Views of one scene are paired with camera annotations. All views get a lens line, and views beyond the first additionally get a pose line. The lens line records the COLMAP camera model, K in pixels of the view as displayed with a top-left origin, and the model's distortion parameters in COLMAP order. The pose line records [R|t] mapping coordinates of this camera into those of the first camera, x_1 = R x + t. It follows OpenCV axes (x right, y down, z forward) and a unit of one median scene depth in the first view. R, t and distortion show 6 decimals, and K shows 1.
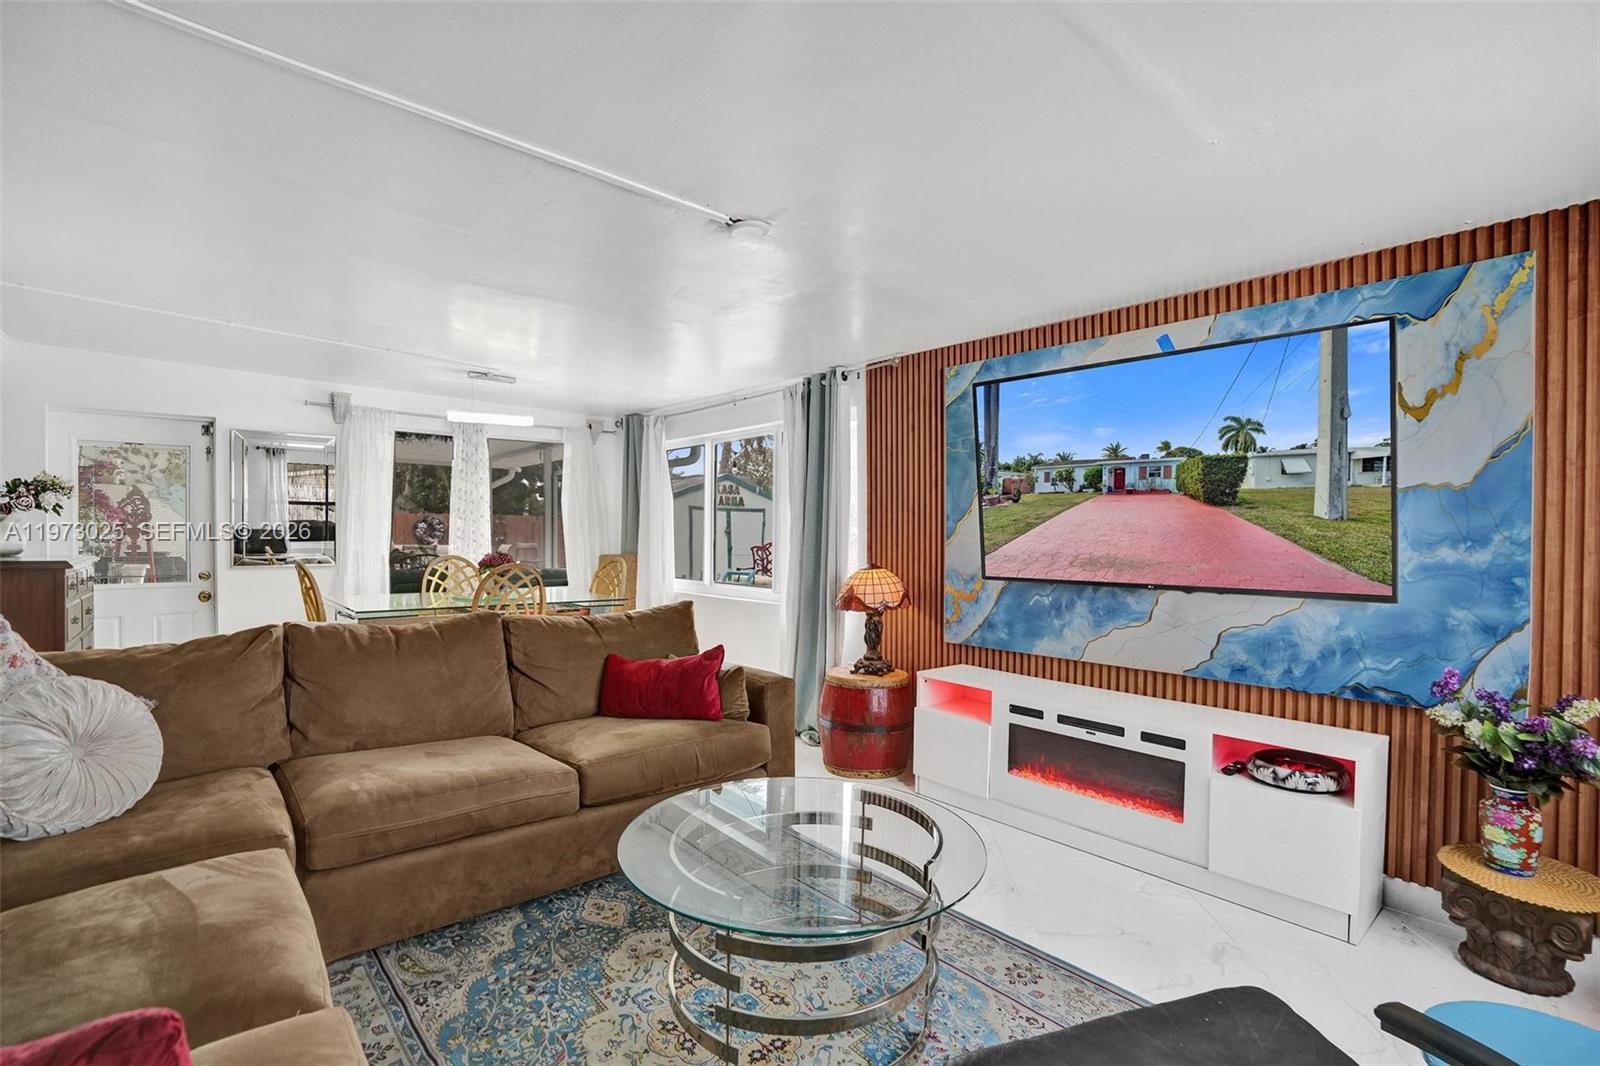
lens RADIAL K [[778.3, 0, 799.1], [0, 778.3, 514.3], [0, 0, 1]] dist [-0.000314, 0.000068]
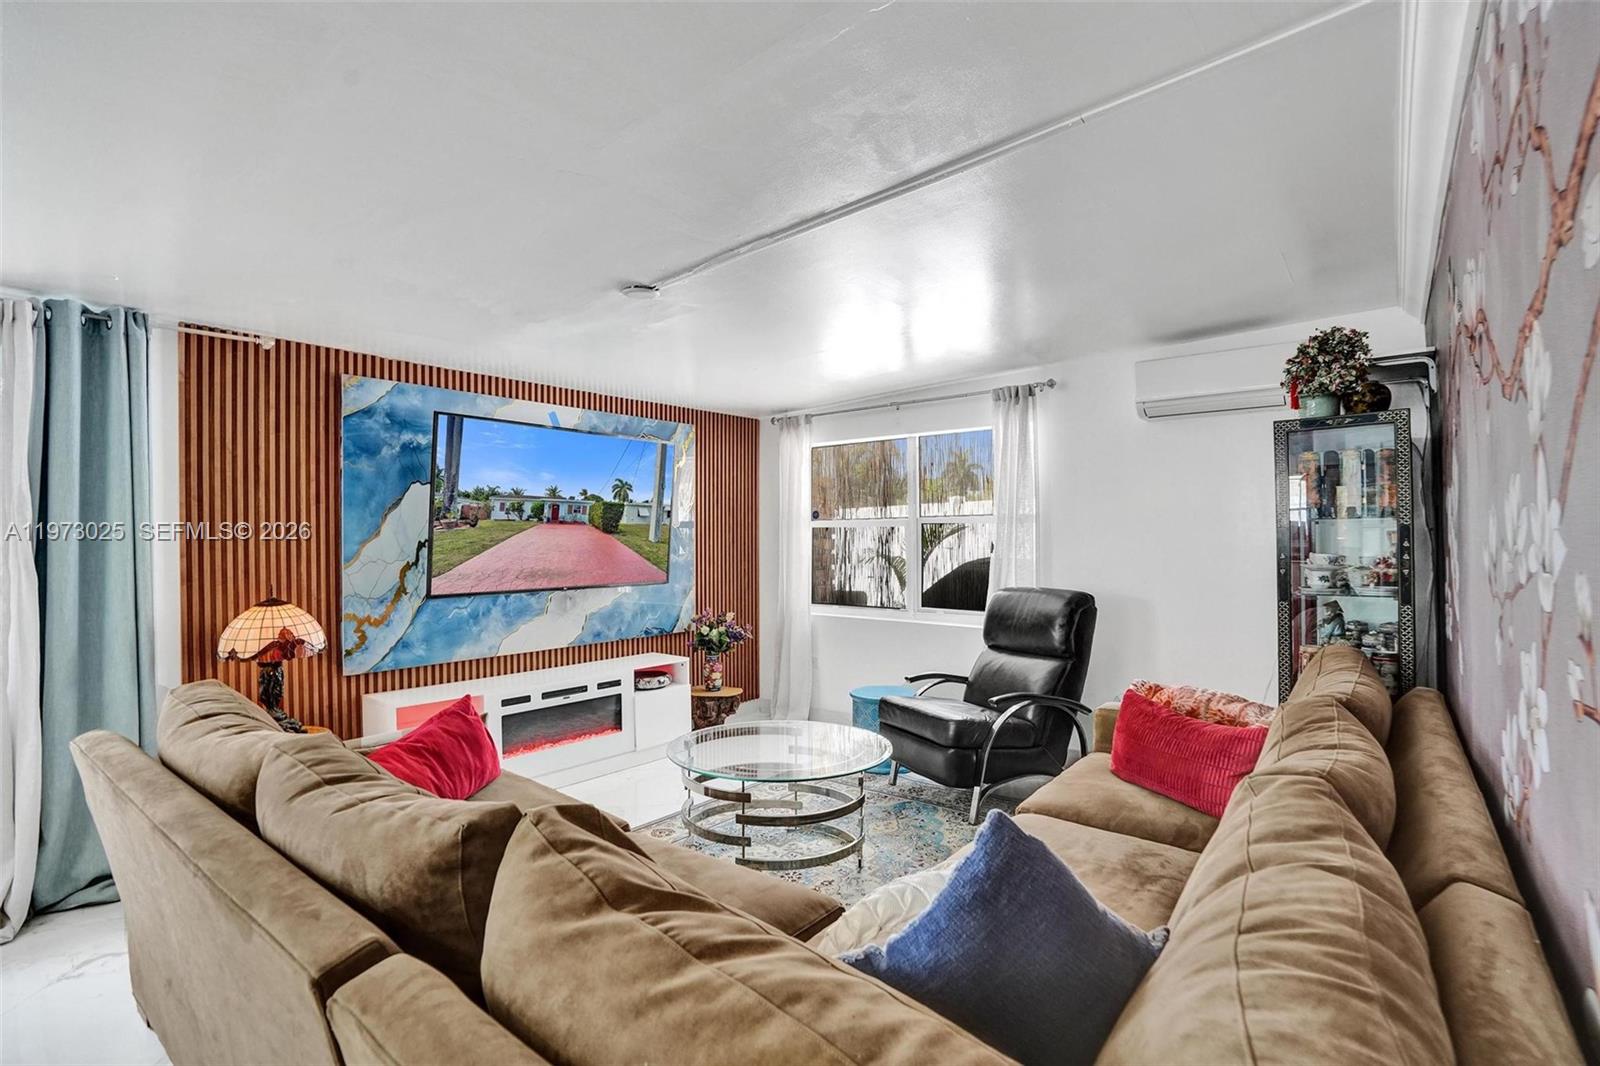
lens RADIAL K [[736.1, 0, 799.2], [0, 736.1, 545.2], [0, 0, 1]] dist [0.000021, 0.000146]
pose [[-0.141403, -0.015452, 0.989832, -0.900773], [-0.017442, 0.999762, 0.013116, -0.011696], [-0.989798, -0.015410, -0.141638, 0.727135]]
